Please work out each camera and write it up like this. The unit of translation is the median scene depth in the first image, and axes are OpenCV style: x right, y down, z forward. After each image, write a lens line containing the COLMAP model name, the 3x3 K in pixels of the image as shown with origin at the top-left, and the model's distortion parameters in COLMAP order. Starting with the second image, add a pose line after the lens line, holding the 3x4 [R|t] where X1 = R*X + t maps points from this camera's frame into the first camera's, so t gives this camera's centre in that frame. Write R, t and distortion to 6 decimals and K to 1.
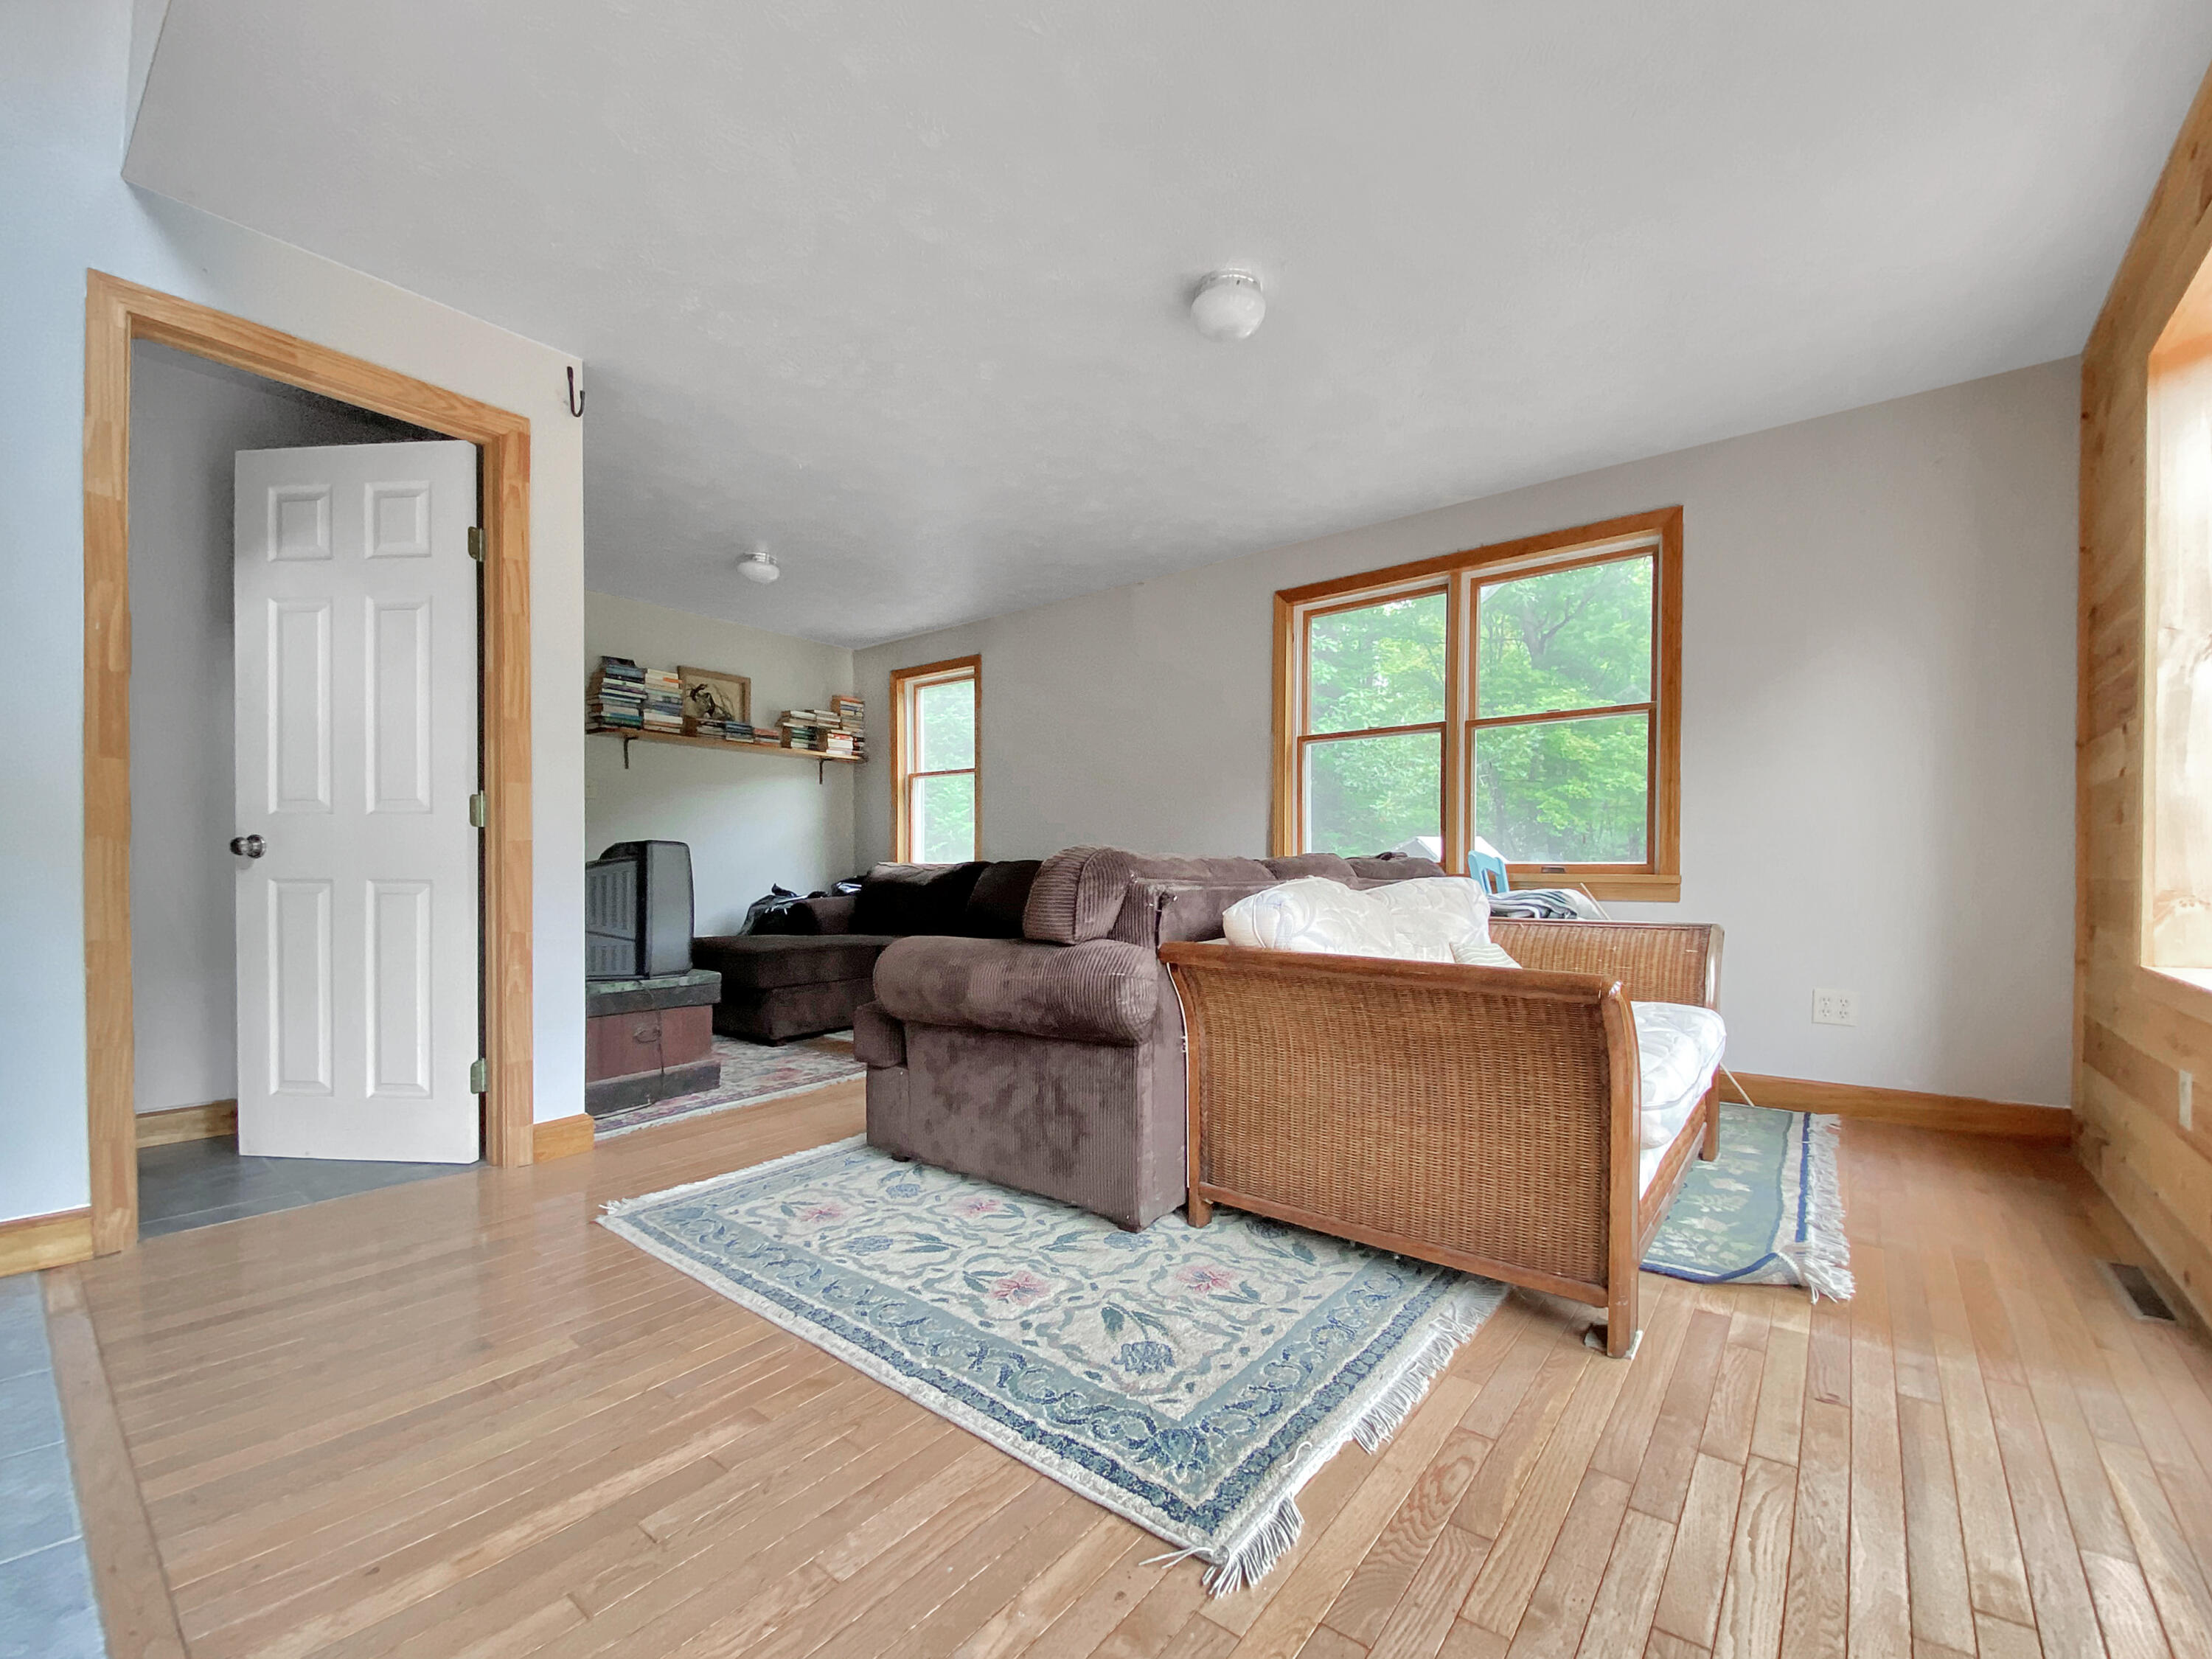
lens RADIAL K [[1077.0, 0, 1106.0], [0, 1077.0, 829.5], [0, 0, 1]] dist [0.040913, -0.051160]
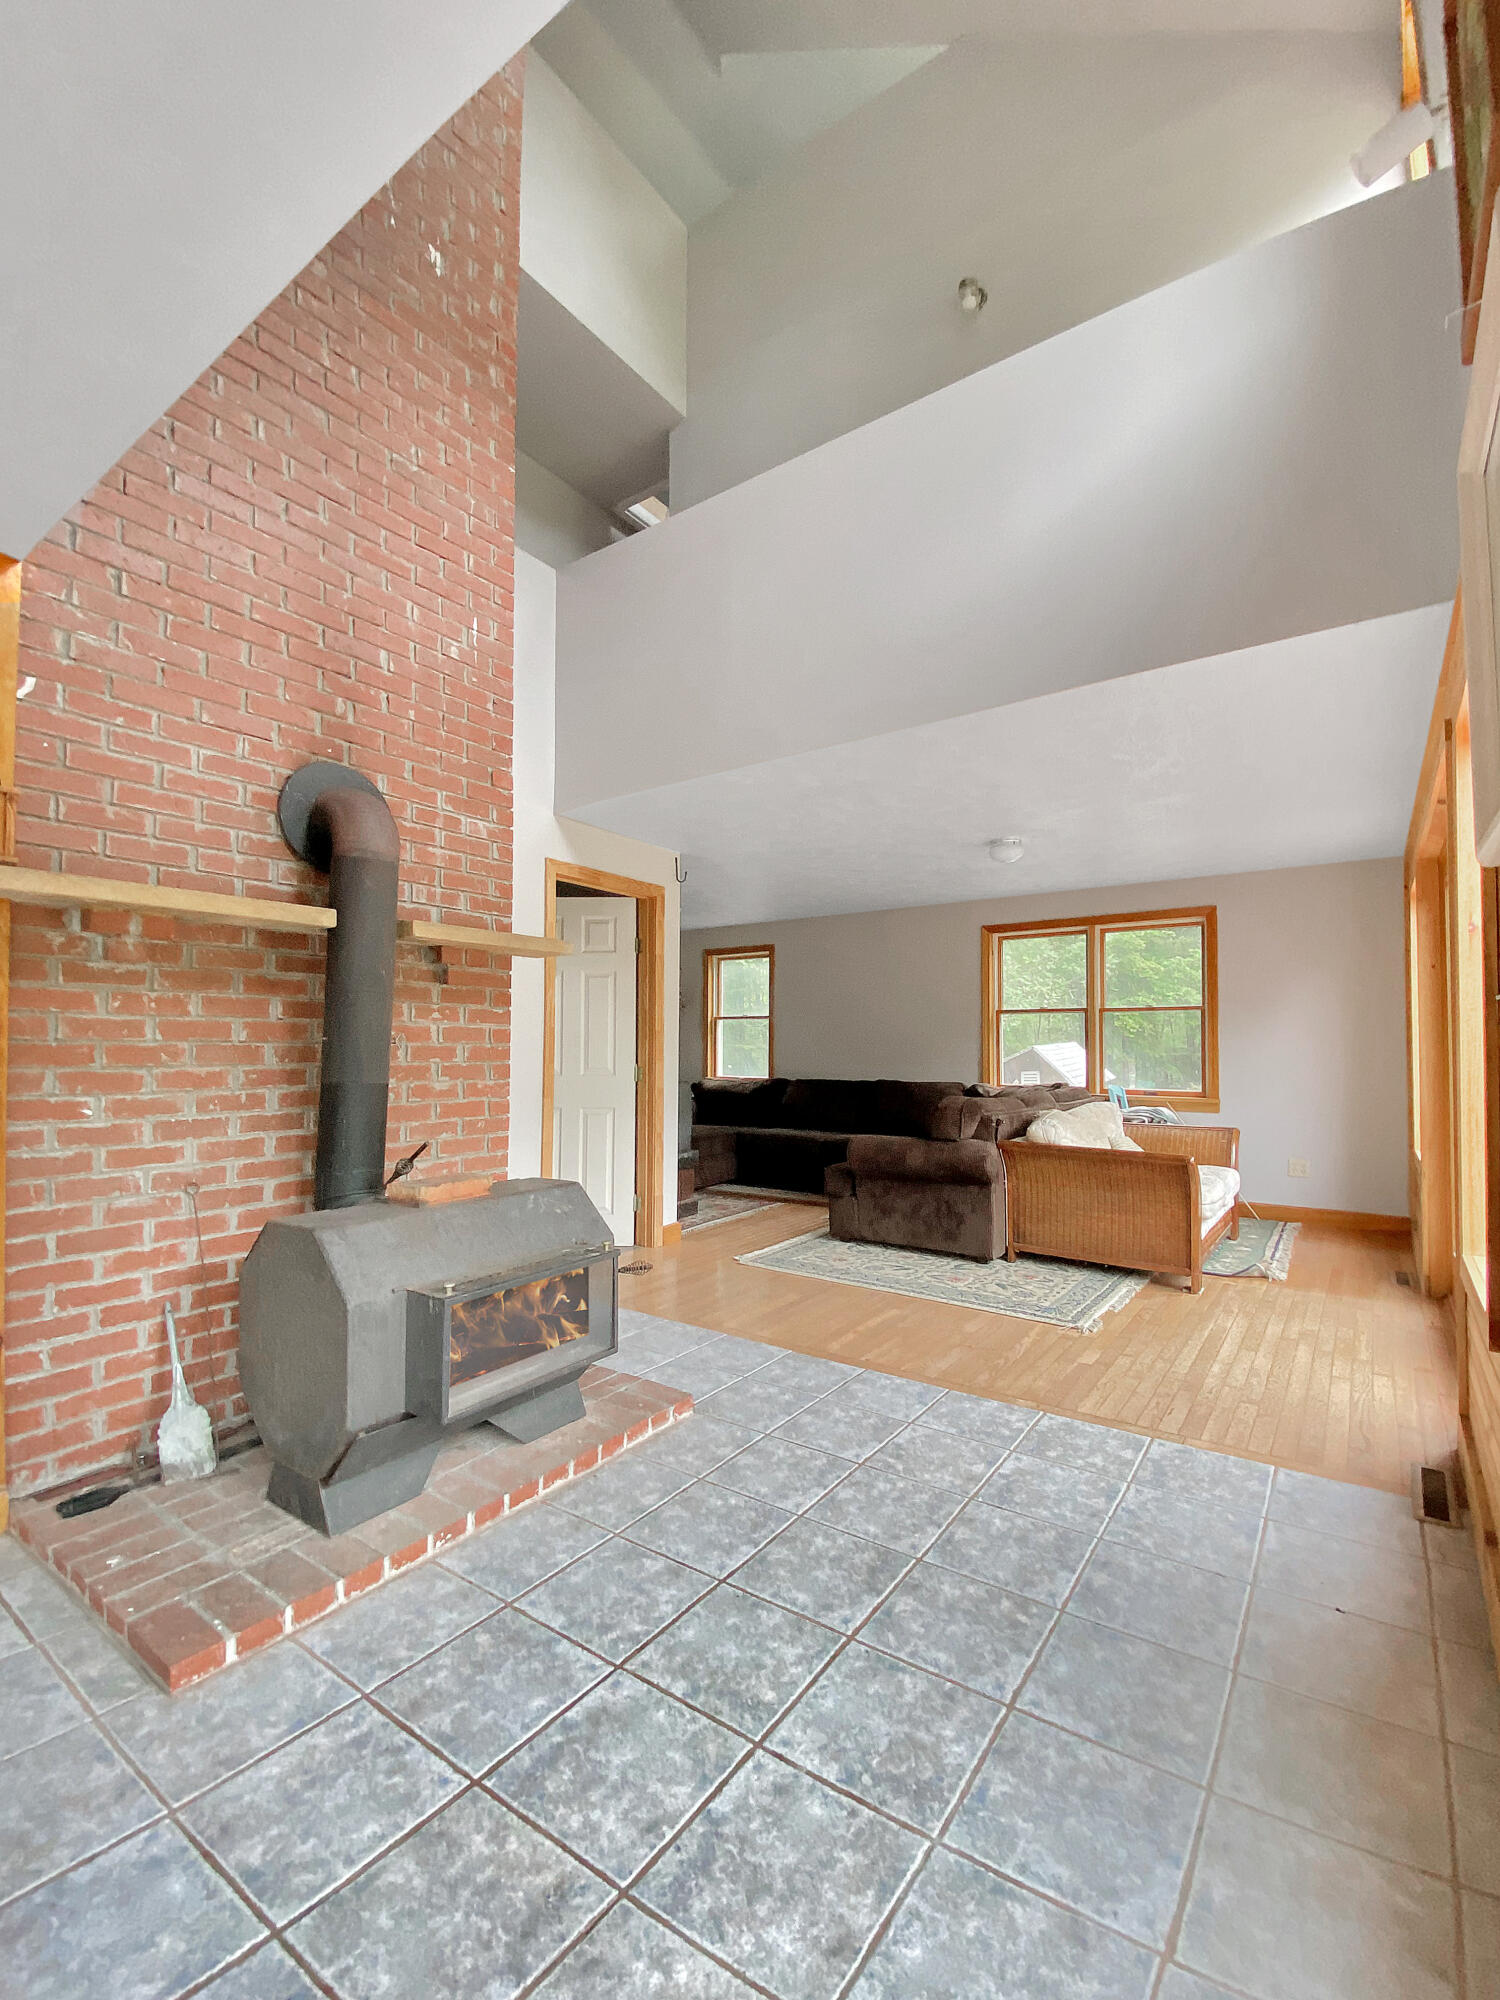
lens RADIAL K [[872.7, 0, 750.0], [0, 872.7, 1000.0], [0, 0, 1]] dist [-0.000802, -0.000057]
pose [[0.999896, -0.002916, -0.014145, -0.456766], [0.002456, 0.999471, -0.032437, -0.140640], [0.014232, 0.032399, 0.999374, -0.917111]]
